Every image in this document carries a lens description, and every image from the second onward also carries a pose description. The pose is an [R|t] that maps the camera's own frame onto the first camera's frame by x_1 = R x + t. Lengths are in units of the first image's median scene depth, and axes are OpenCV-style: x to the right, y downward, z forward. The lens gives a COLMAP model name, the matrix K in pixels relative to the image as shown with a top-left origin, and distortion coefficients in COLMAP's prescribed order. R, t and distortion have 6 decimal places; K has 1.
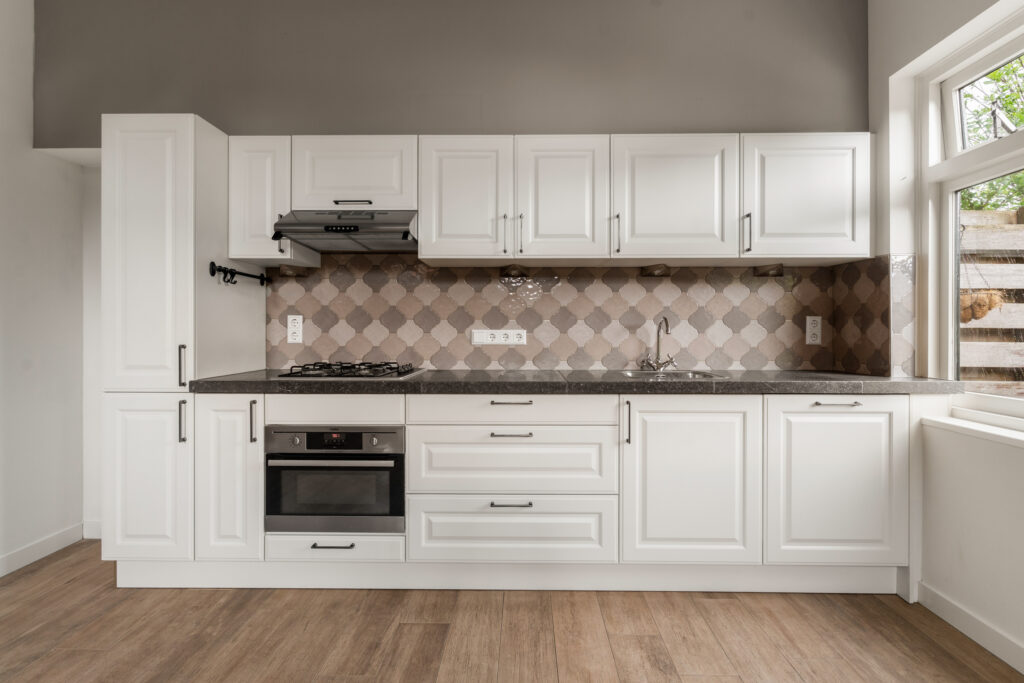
lens RADIAL K [[485.7, 0, 516.3], [0, 485.7, 330.1], [0, 0, 1]] dist [0.001377, -0.000217]
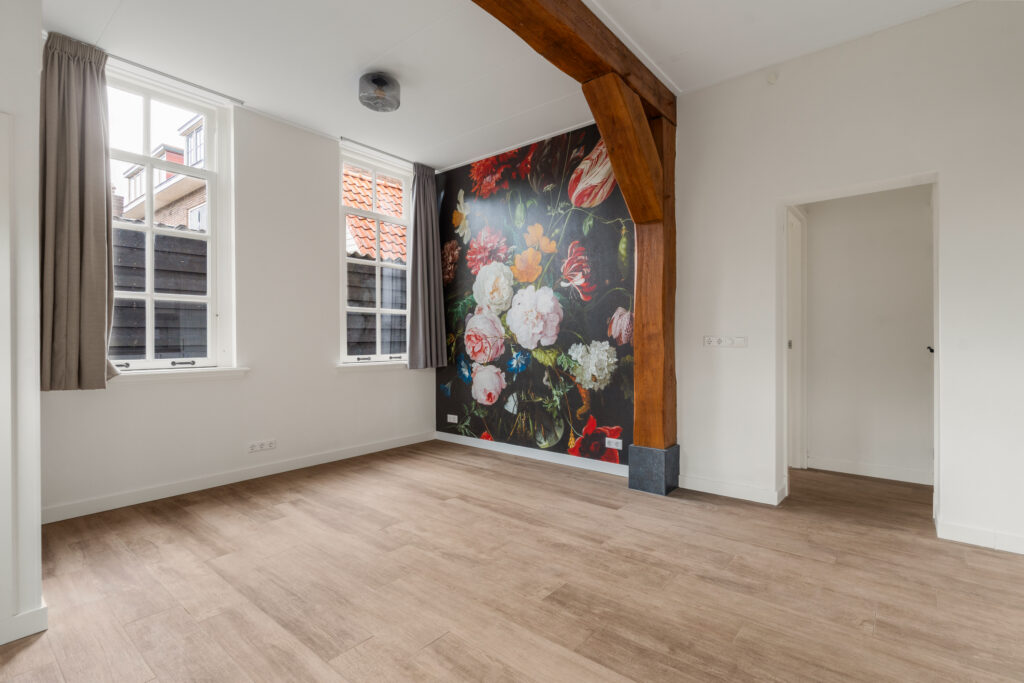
lens RADIAL K [[482.7, 0, 515.8], [0, 482.7, 339.7], [0, 0, 1]] dist [0.000303, 0.000105]
pose [[-0.622571, 0.005392, -0.782545, 0.544334], [0.003941, 0.999985, 0.003755, 0.001892], [0.782554, -0.000747, -0.622583, 0.725143]]
